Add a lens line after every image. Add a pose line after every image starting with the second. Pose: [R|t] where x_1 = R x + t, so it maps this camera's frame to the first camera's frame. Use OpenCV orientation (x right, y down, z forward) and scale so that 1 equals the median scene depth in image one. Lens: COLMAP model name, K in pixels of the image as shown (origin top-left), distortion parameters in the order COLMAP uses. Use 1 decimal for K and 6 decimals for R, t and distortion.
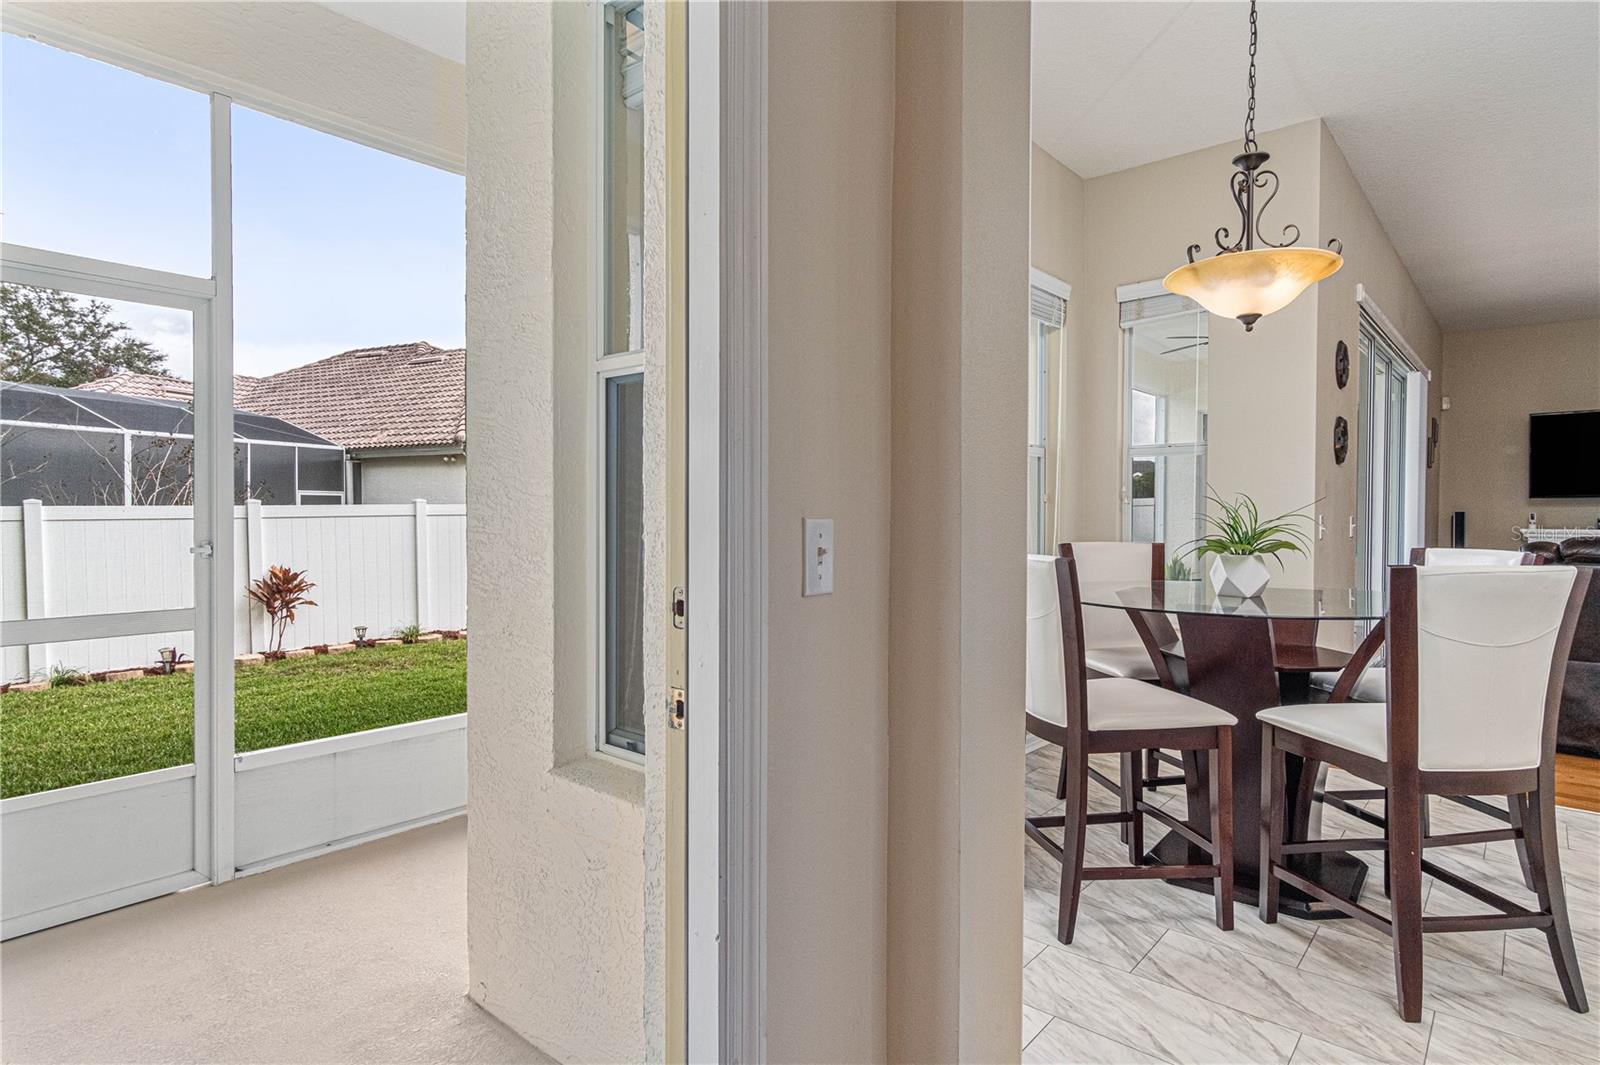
lens RADIAL K [[864.0, 0, 808.8], [0, 864.0, 529.4], [0, 0, 1]] dist [0.001406, 0.003060]
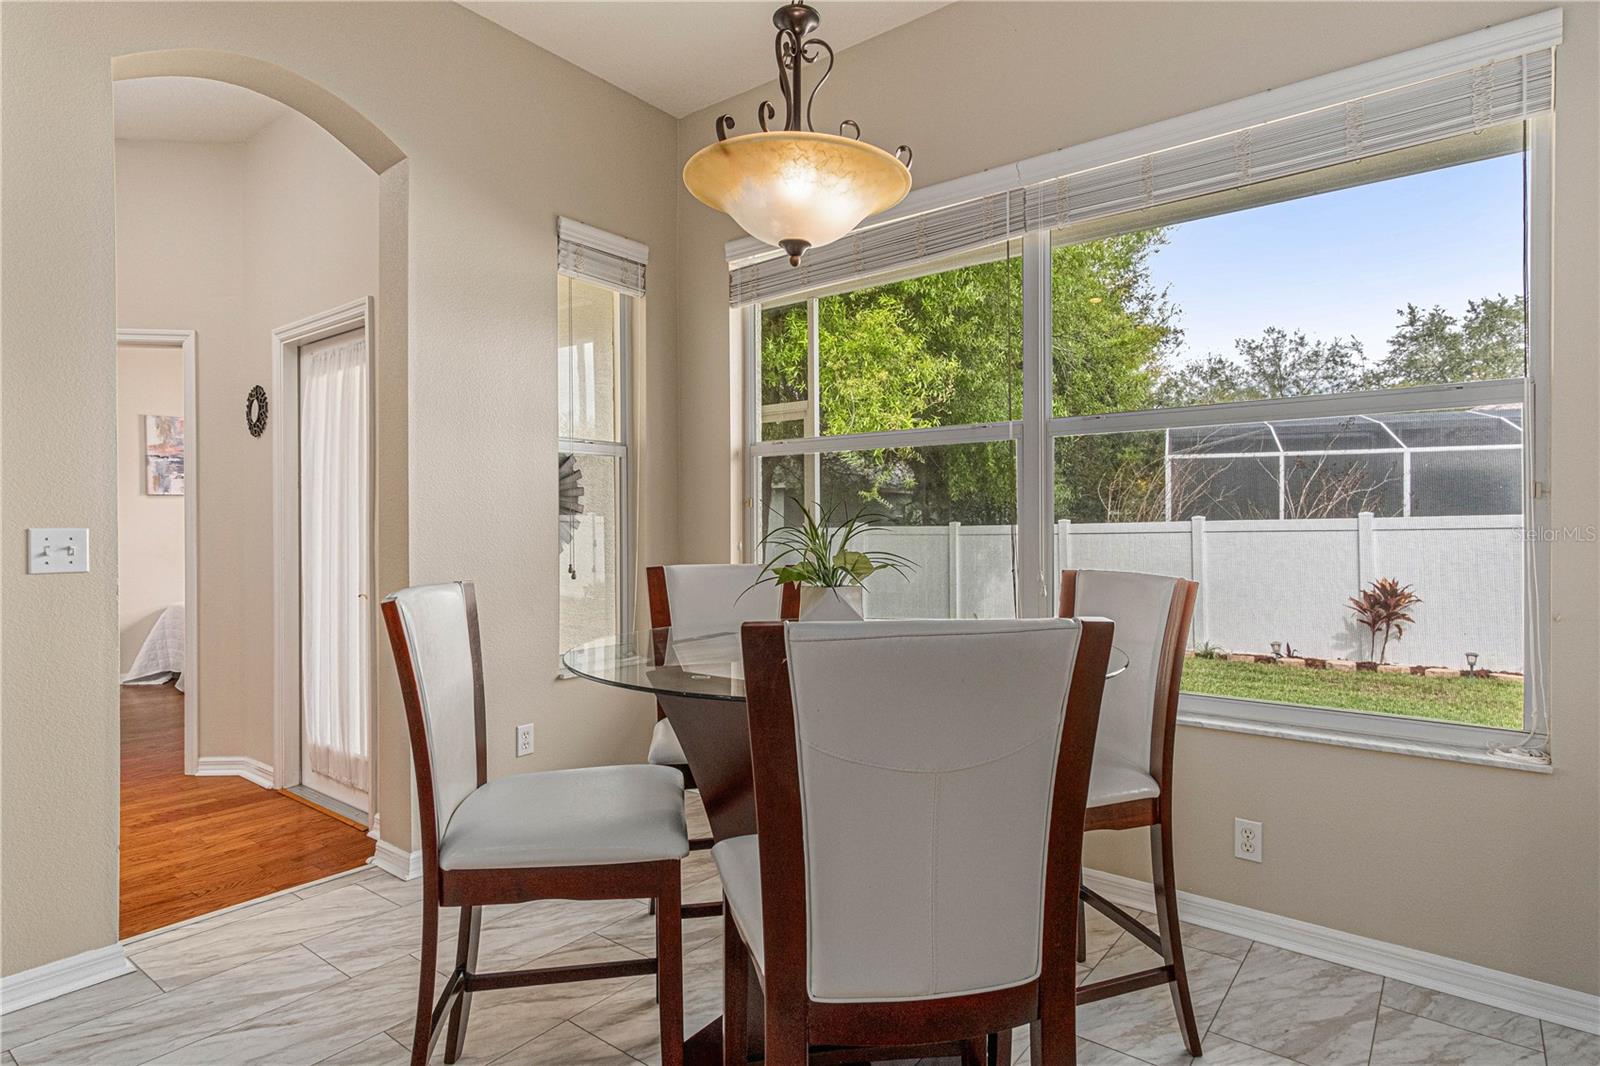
lens RADIAL K [[864.0, 0, 803.9], [0, 864.0, 528.6], [0, 0, 1]] dist [0.001406, 0.003060]
pose [[0.042543, 0.002073, -0.999092, 0.366180], [-0.016034, 0.999870, 0.001392, -0.006318], [0.998966, 0.015960, 0.042571, 0.293953]]
